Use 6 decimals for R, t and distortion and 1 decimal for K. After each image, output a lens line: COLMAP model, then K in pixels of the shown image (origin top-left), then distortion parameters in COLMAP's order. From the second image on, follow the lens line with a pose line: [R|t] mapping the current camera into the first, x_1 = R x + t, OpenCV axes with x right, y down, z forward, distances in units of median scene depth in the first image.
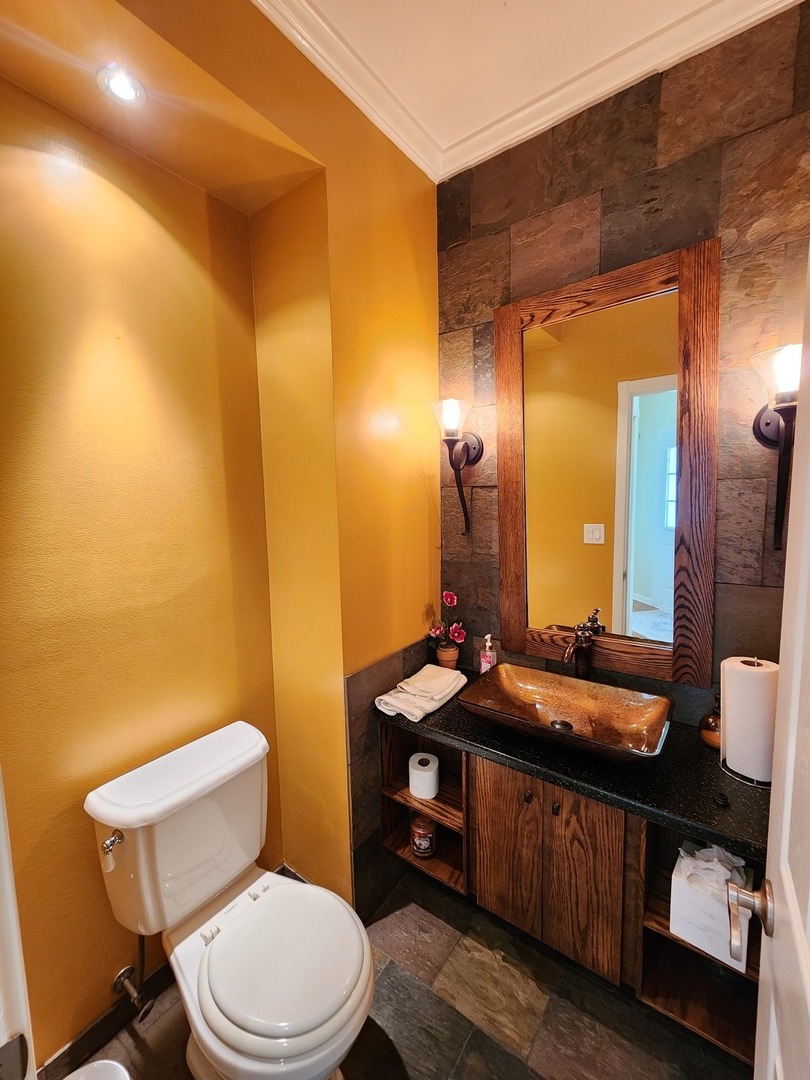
lens RADIAL K [[444.3, 0, 406.5], [0, 444.3, 537.4], [0, 0, 1]] dist [0.000769, -0.000177]
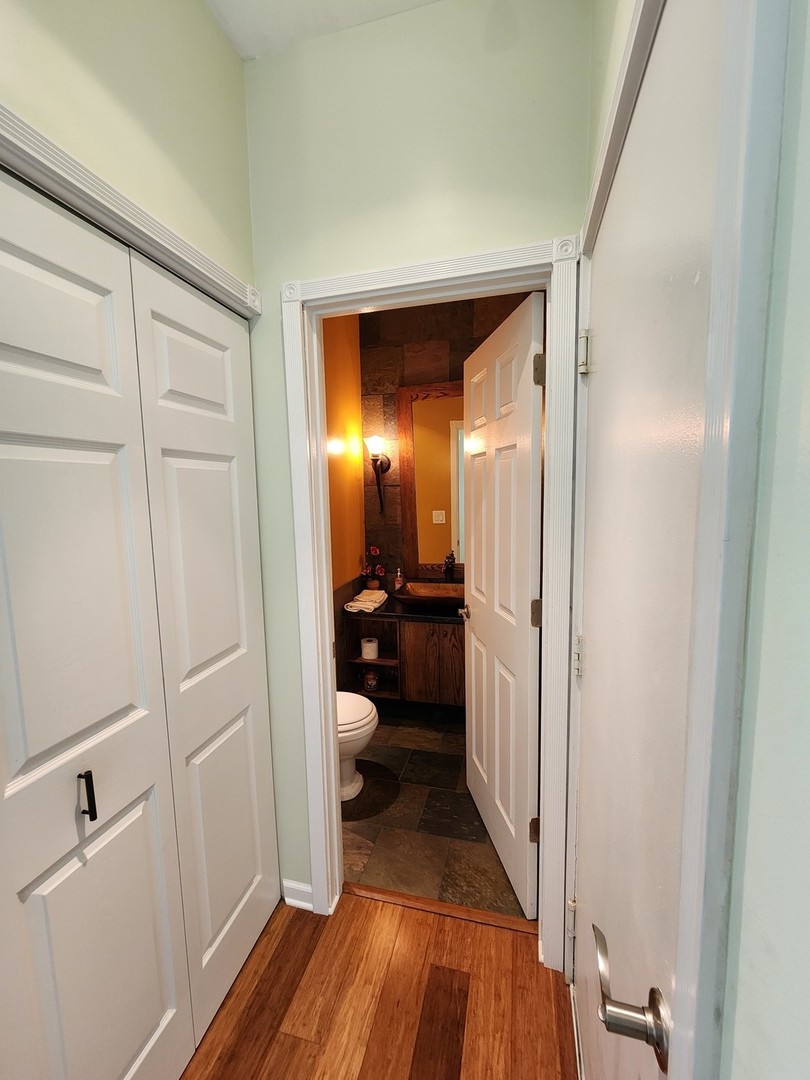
lens RADIAL K [[444.3, 0, 409.3], [0, 444.3, 537.6], [0, 0, 1]] dist [0.000769, -0.000177]
pose [[0.926479, -0.039747, 0.374241, -0.448378], [0.040154, 0.999171, 0.006712, 0.086414], [-0.374197, 0.008809, 0.927307, -0.687268]]
